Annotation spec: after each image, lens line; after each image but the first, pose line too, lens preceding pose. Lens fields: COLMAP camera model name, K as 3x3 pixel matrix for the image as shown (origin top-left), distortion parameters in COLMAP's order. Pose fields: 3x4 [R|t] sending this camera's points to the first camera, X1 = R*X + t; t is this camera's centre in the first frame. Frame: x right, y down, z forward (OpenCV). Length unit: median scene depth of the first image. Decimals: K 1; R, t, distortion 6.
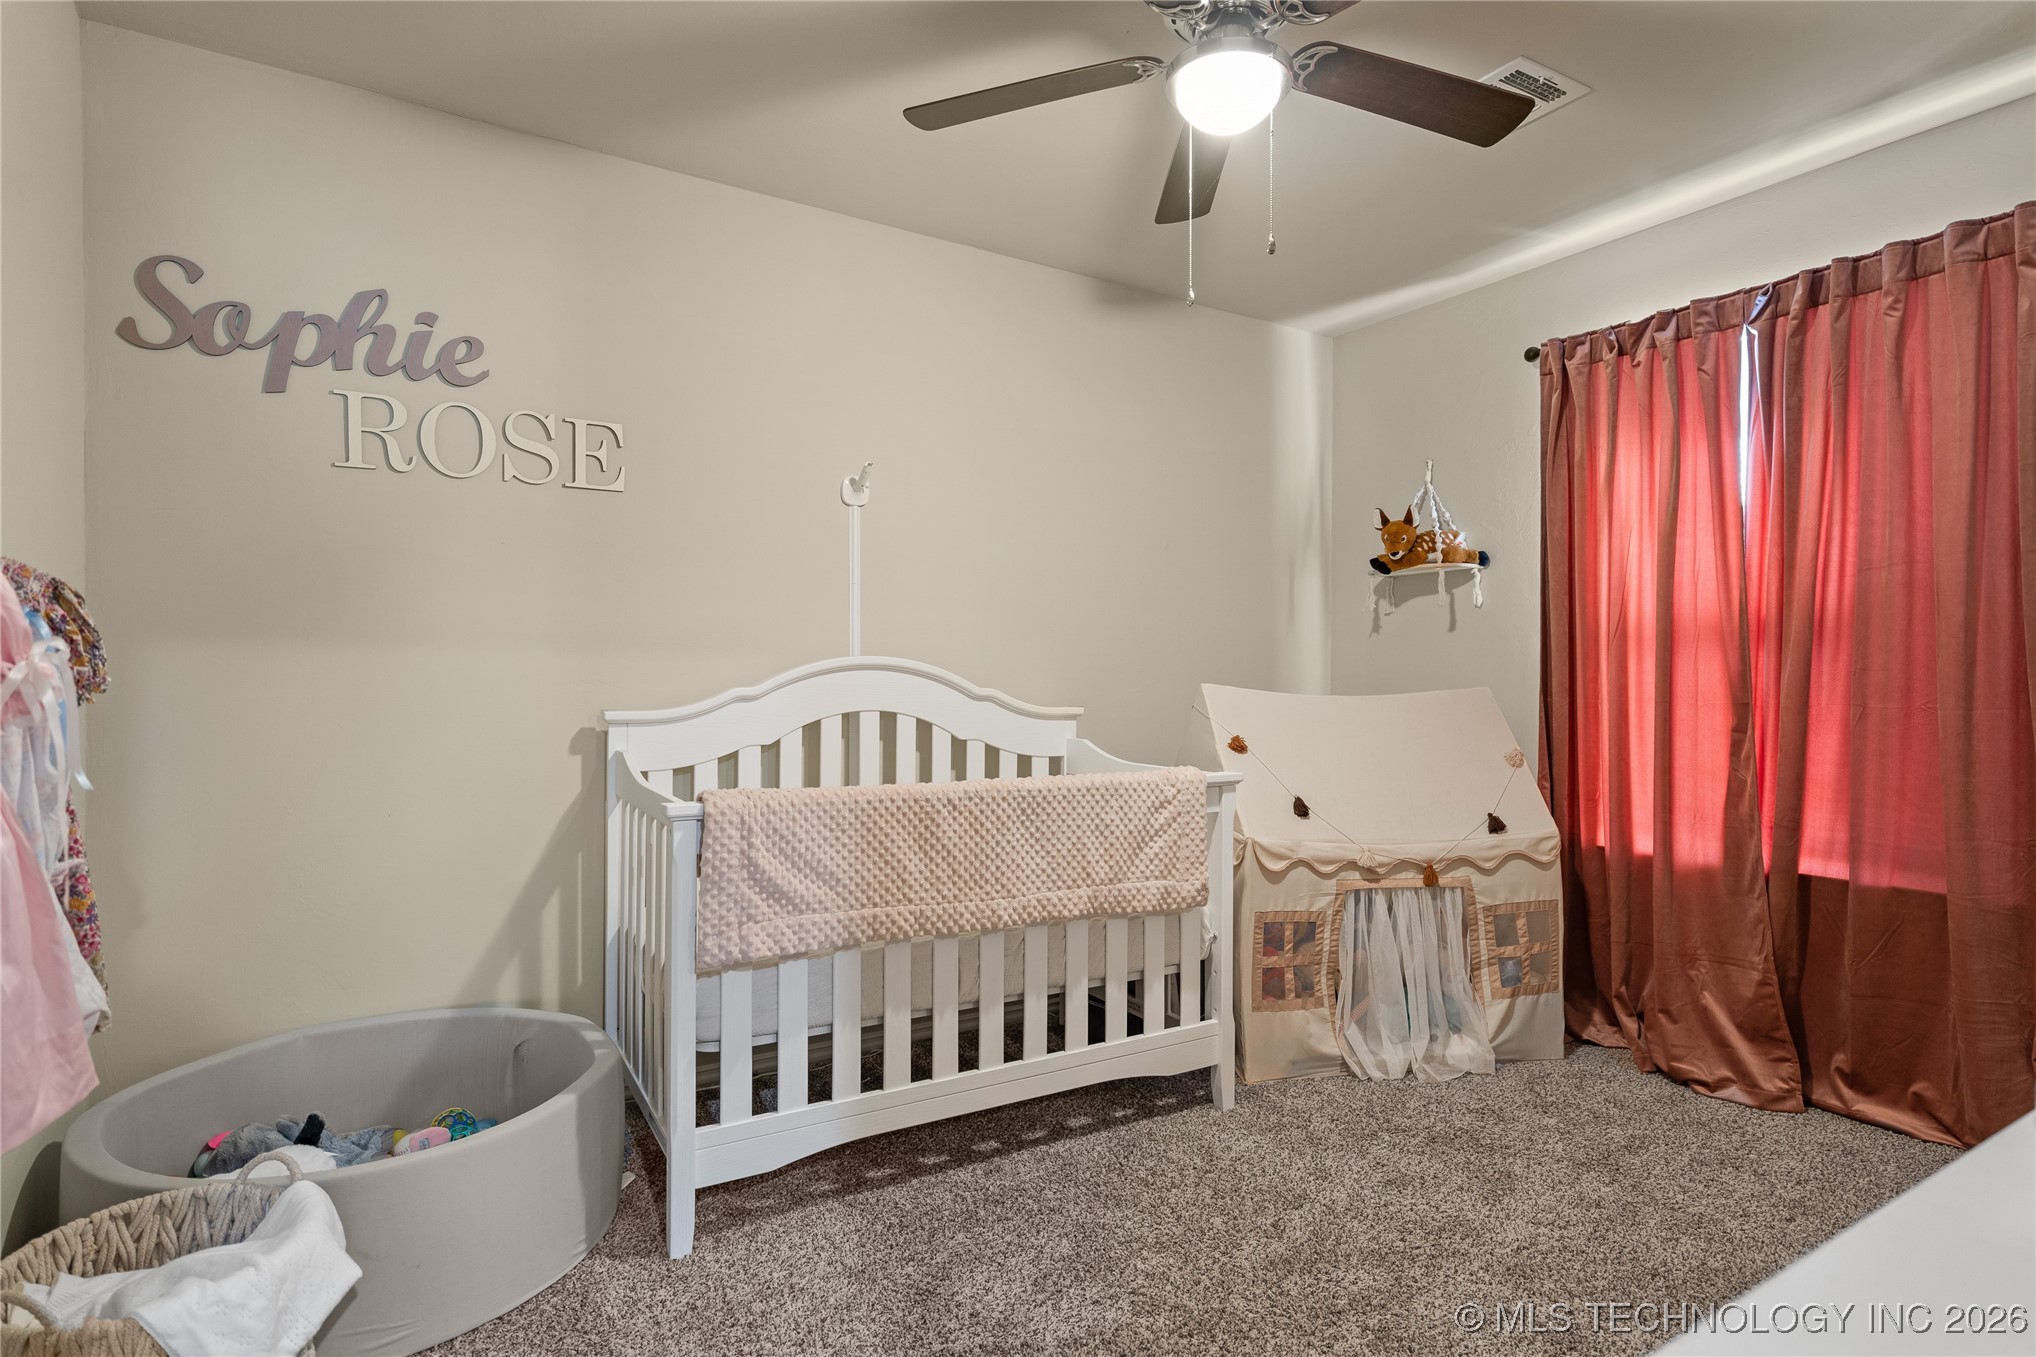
lens RADIAL K [[1051.5, 0, 1032.2], [0, 1051.5, 676.4], [0, 0, 1]] dist [-0.000880, -0.000180]
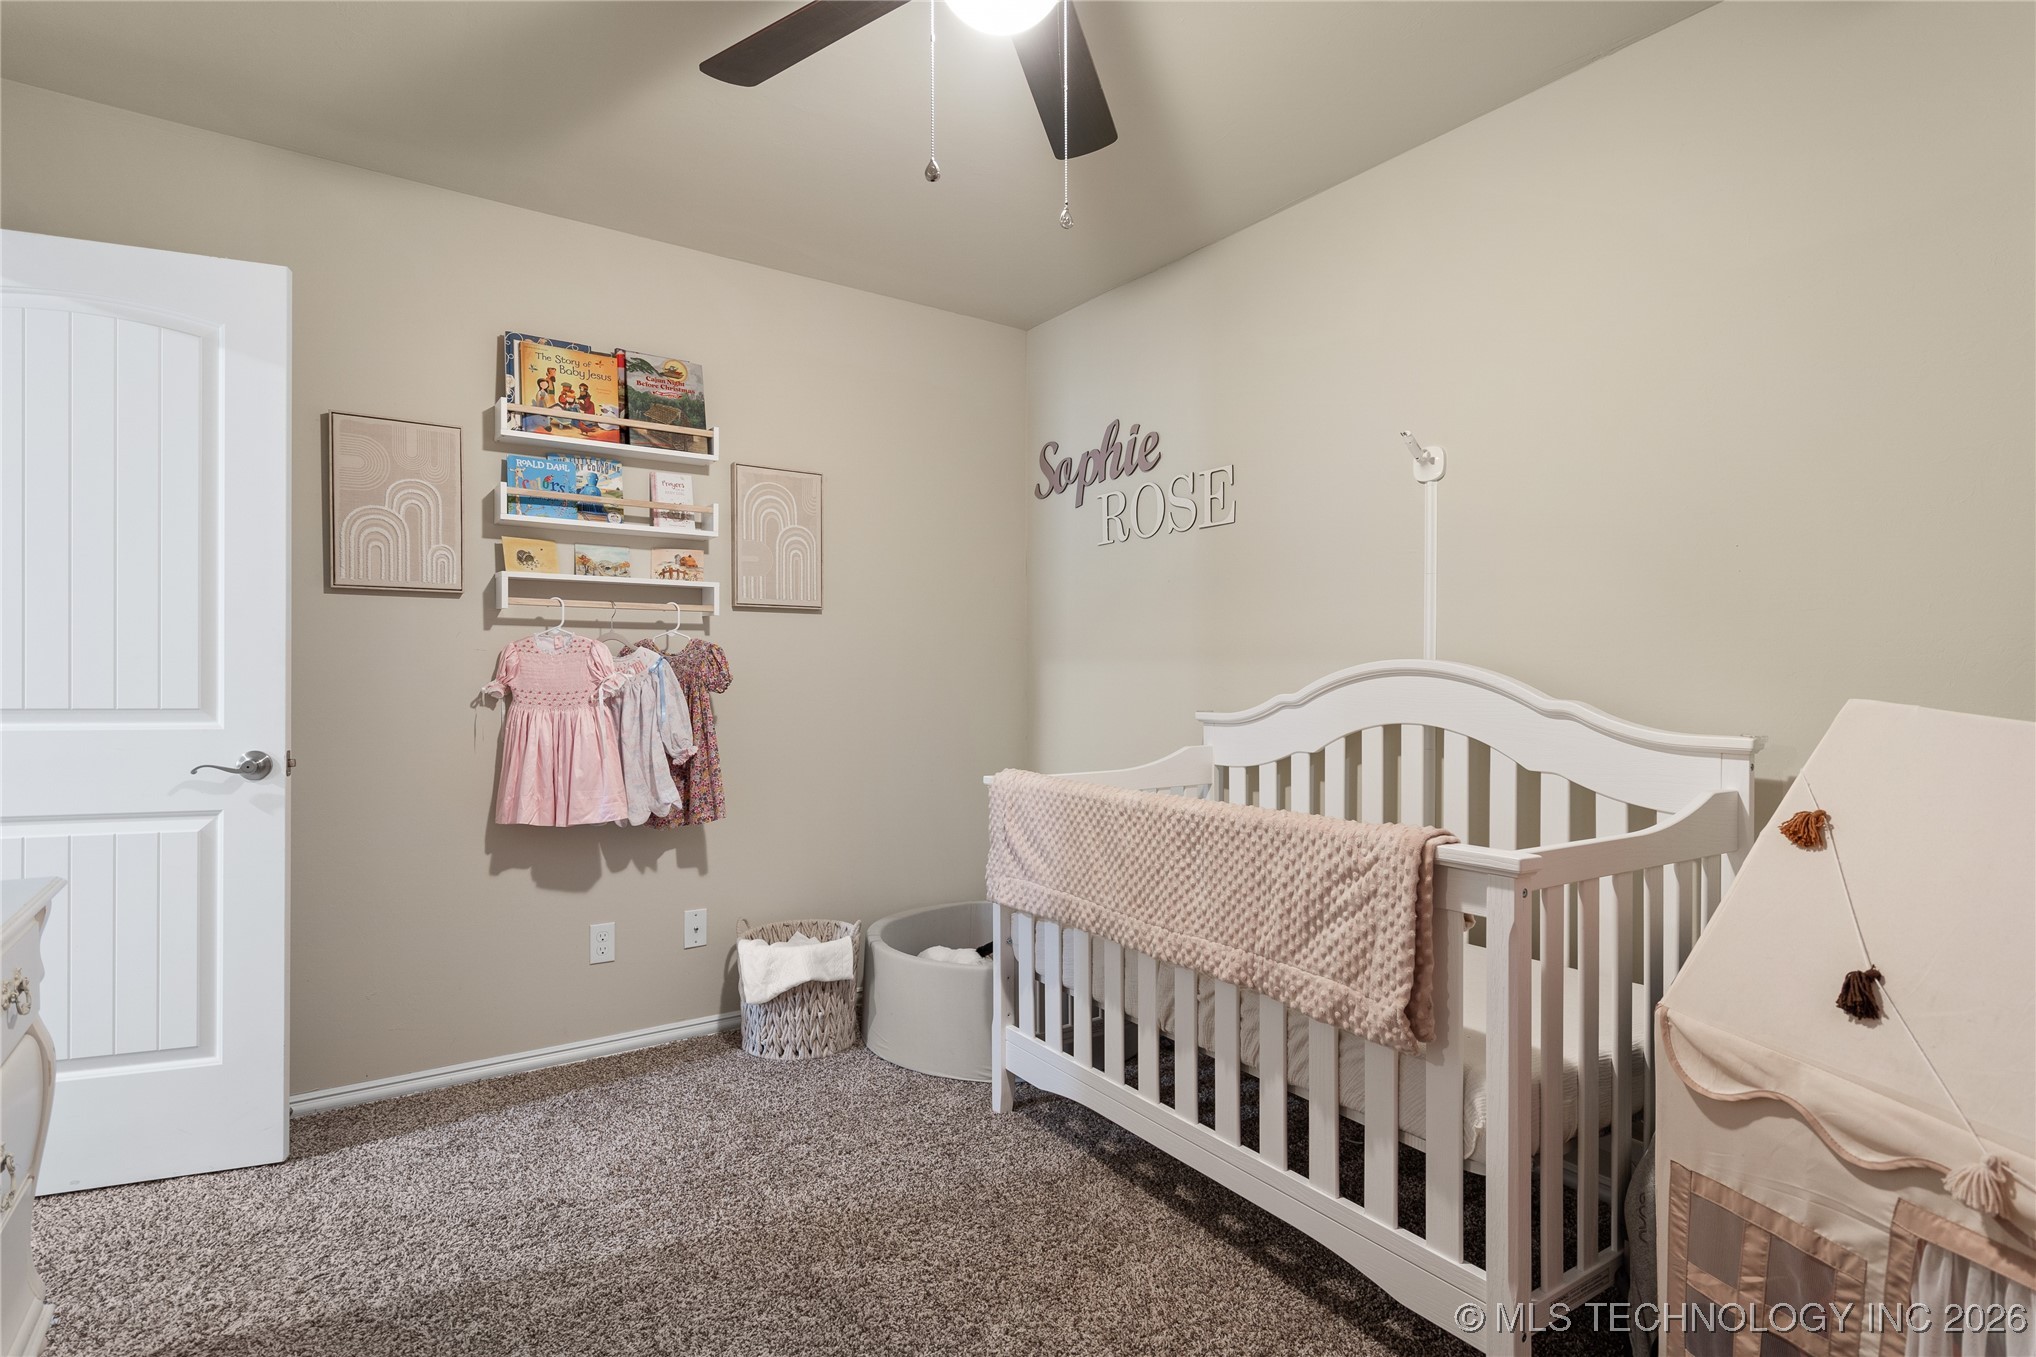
lens RADIAL K [[1021.4, 0, 1011.6], [0, 1021.4, 678.7], [0, 0, 1]] dist [0.002504, 0.000300]
pose [[0.044740, -0.003243, -0.998993, 0.769808], [-0.004531, 0.999984, -0.003450, 0.000770], [0.998988, 0.004681, 0.044725, 0.755110]]
